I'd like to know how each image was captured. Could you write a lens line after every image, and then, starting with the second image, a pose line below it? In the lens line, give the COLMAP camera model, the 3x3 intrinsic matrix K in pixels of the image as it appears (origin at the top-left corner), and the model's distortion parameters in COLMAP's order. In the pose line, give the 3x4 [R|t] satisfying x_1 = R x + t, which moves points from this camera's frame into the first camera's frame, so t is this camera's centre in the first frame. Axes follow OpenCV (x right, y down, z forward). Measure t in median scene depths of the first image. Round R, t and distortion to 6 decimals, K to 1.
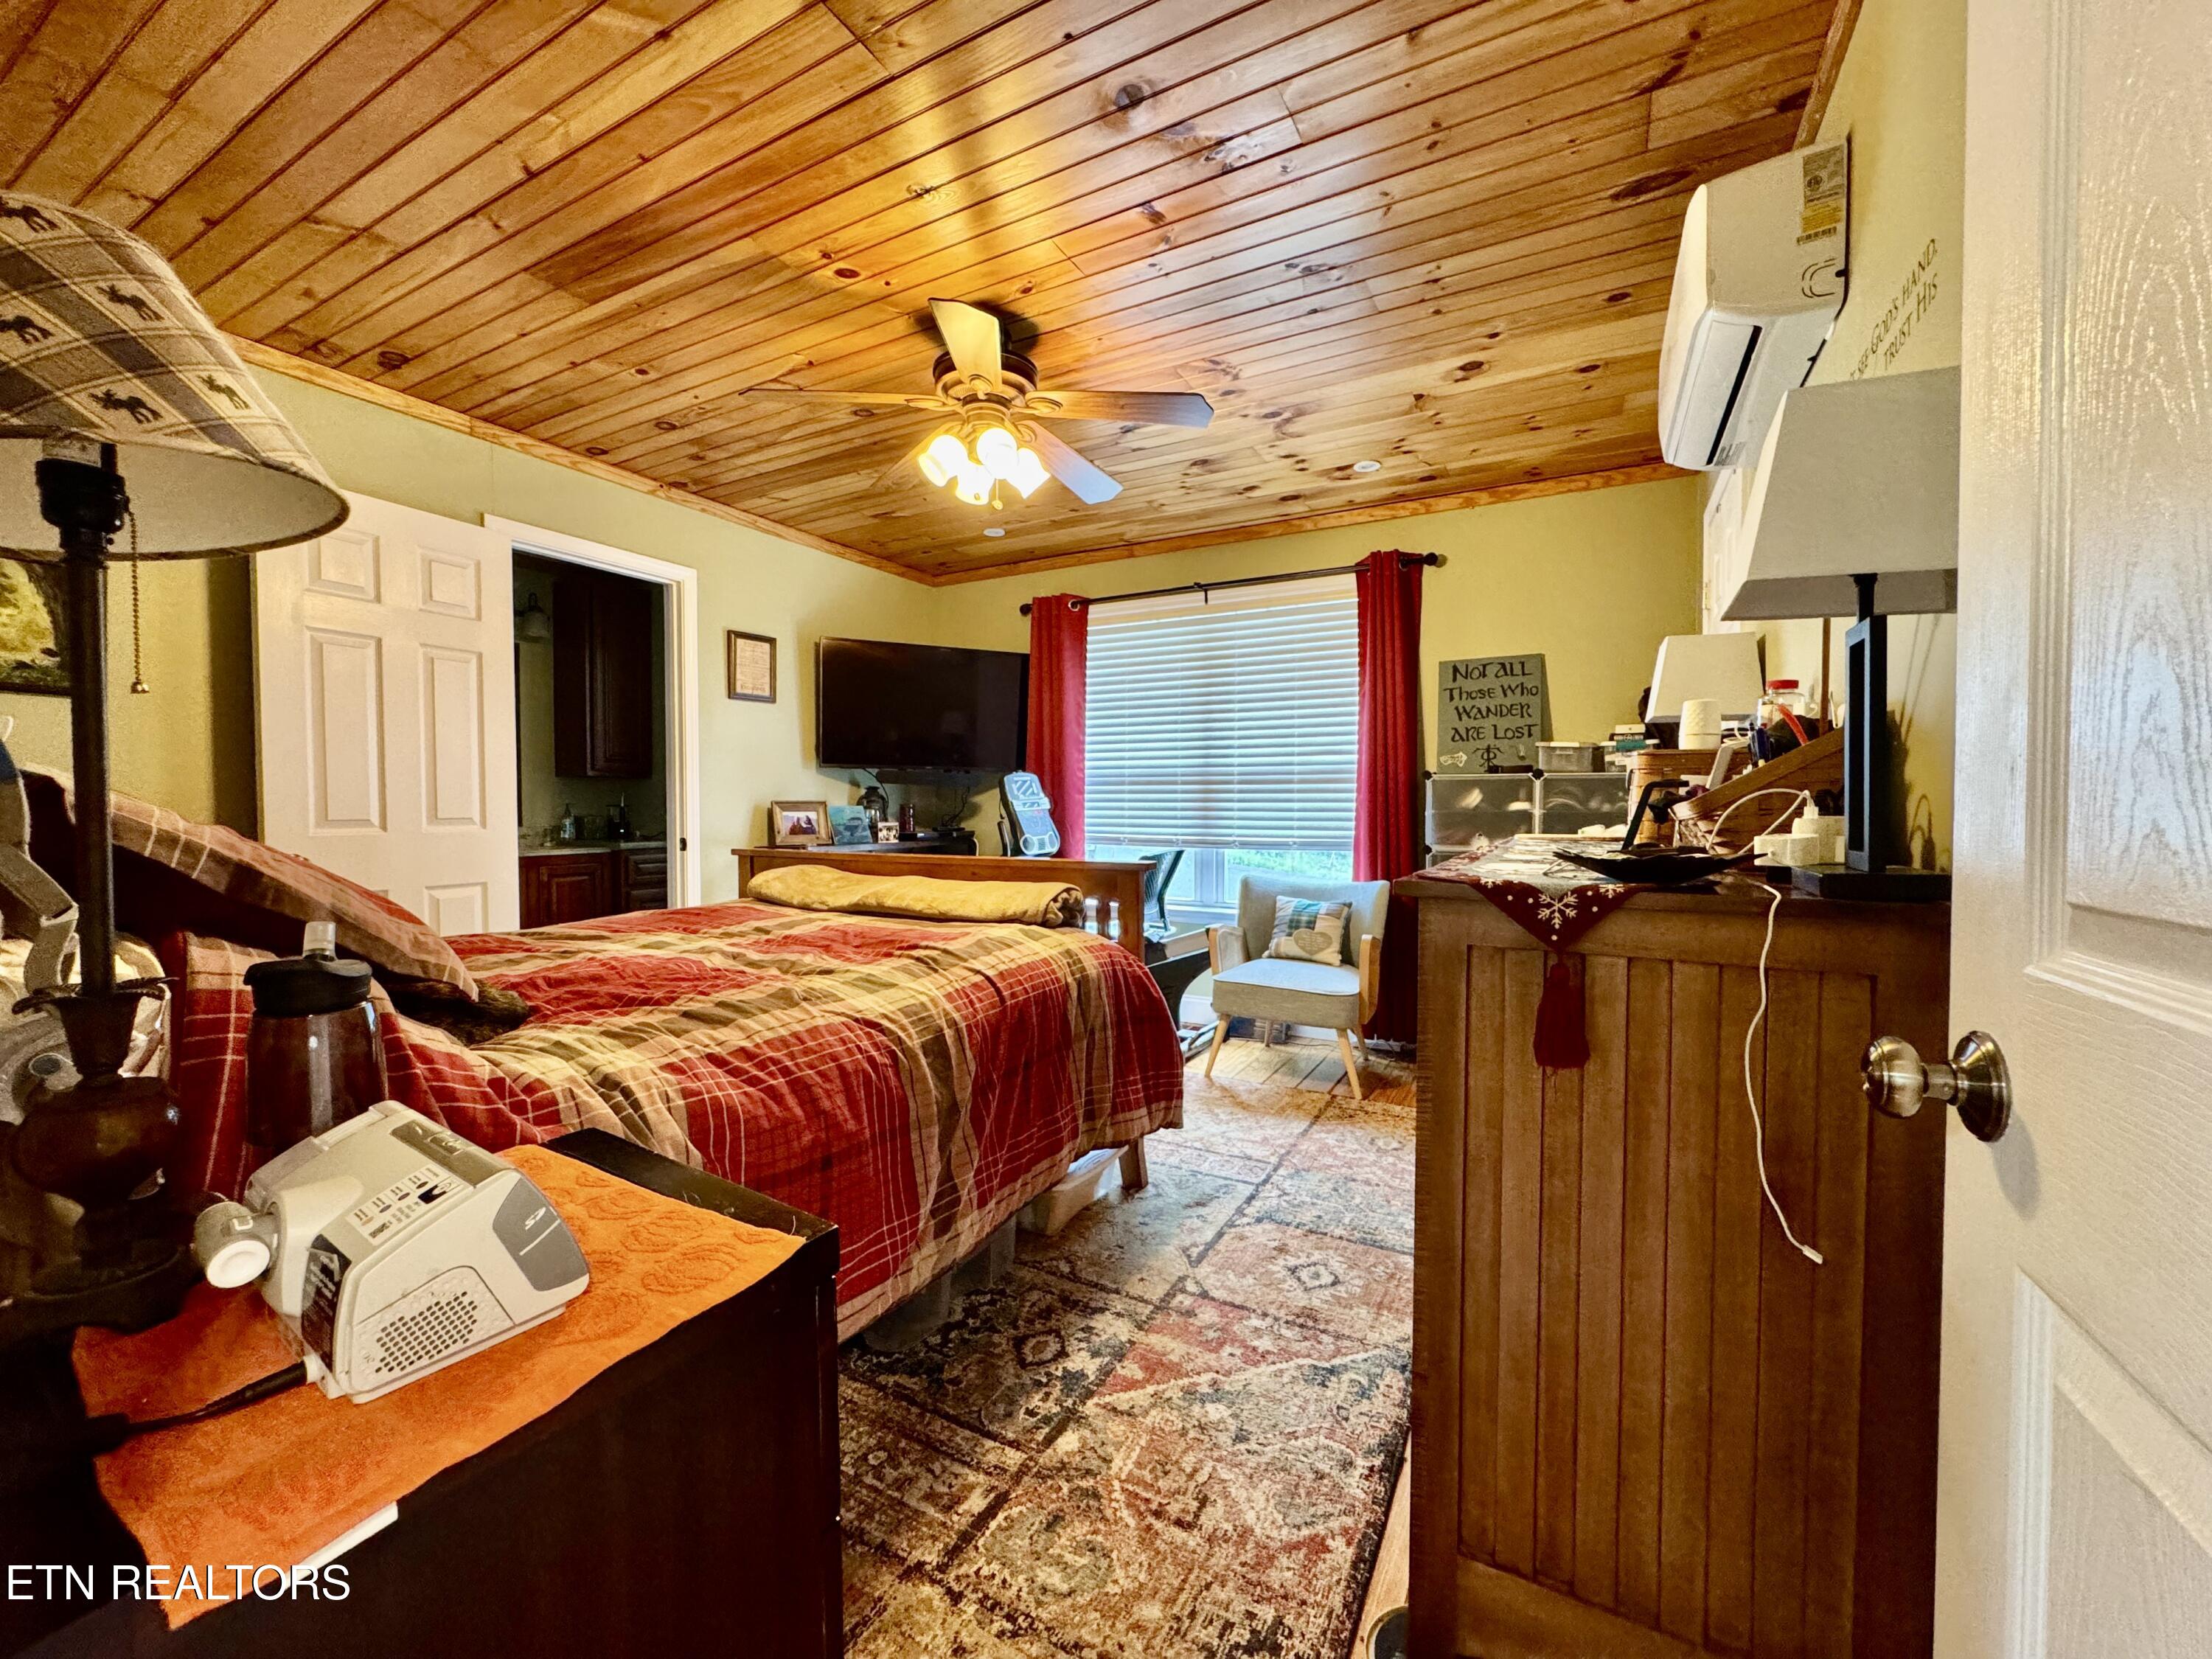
lens RADIAL K [[882.6, 0, 1106.0], [0, 882.6, 829.5], [0, 0, 1]] dist [-0.000936, -0.000541]
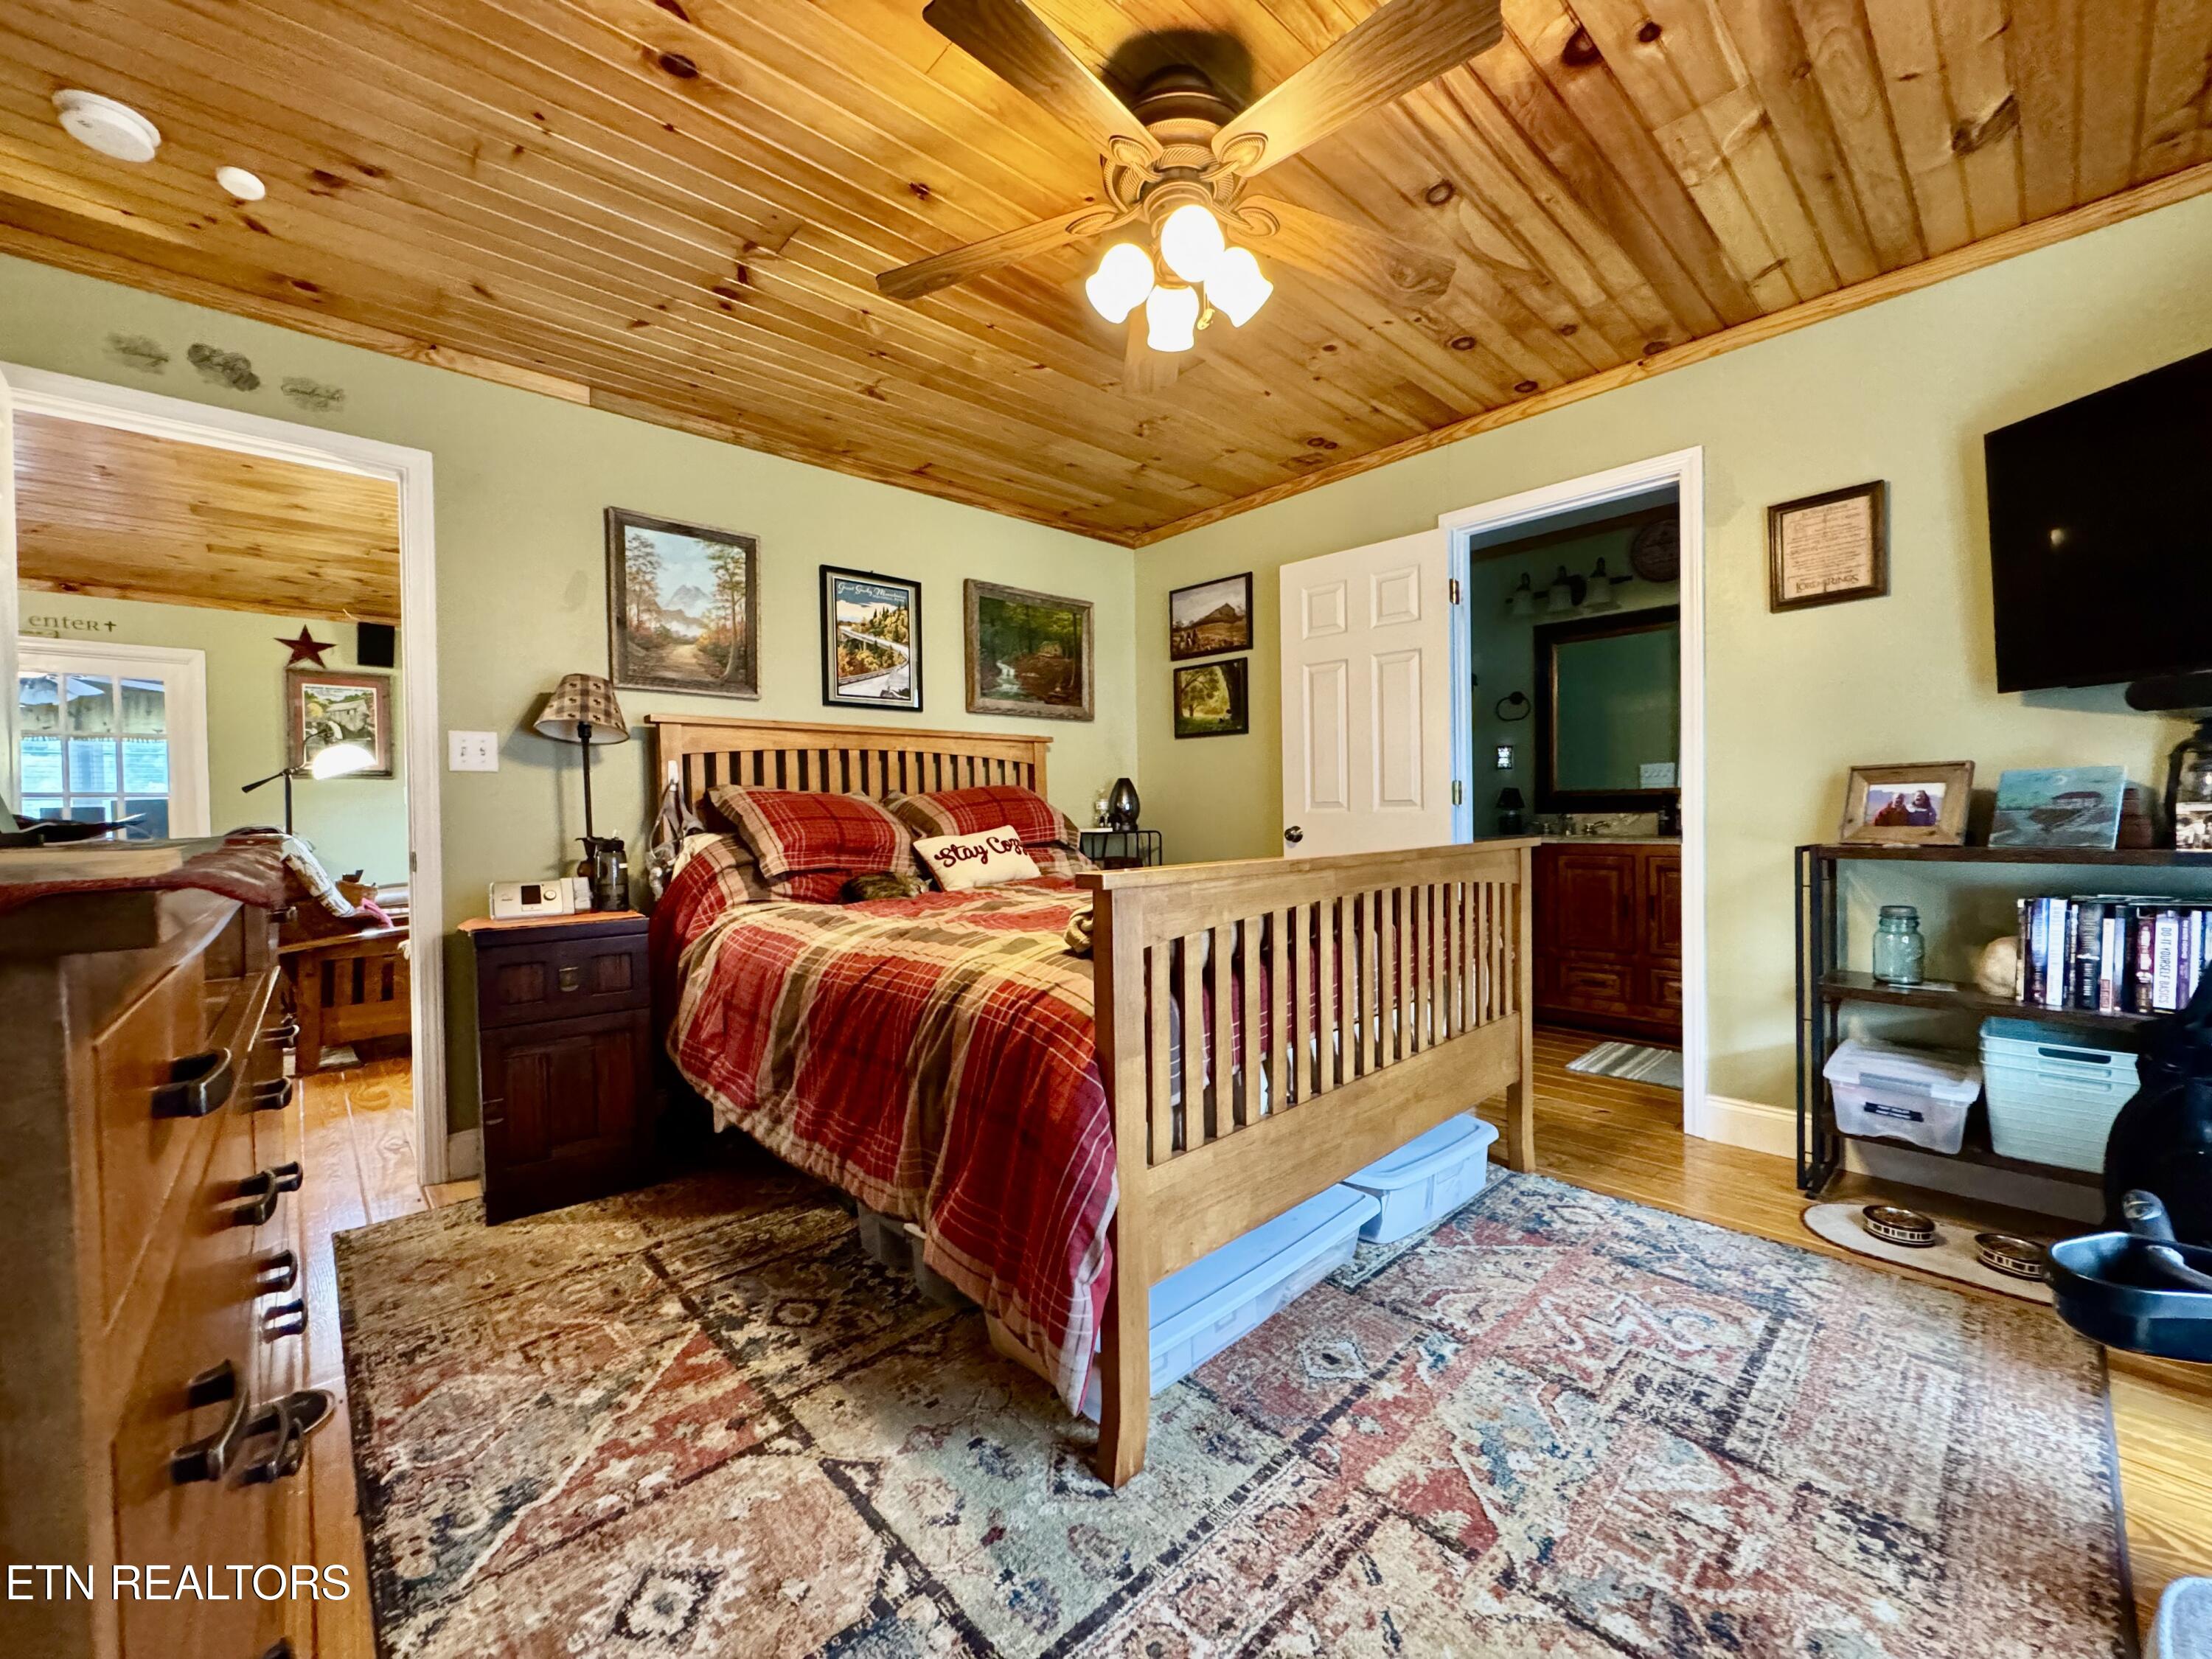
lens RADIAL K [[882.6, 0, 1106.0], [0, 882.6, 829.5], [0, 0, 1]] dist [-0.000936, -0.000541]
pose [[-0.322686, 0.021517, -0.946261, 0.702767], [-0.009891, 0.999610, 0.026103, -0.002760], [0.946454, 0.017782, -0.322348, 1.518733]]
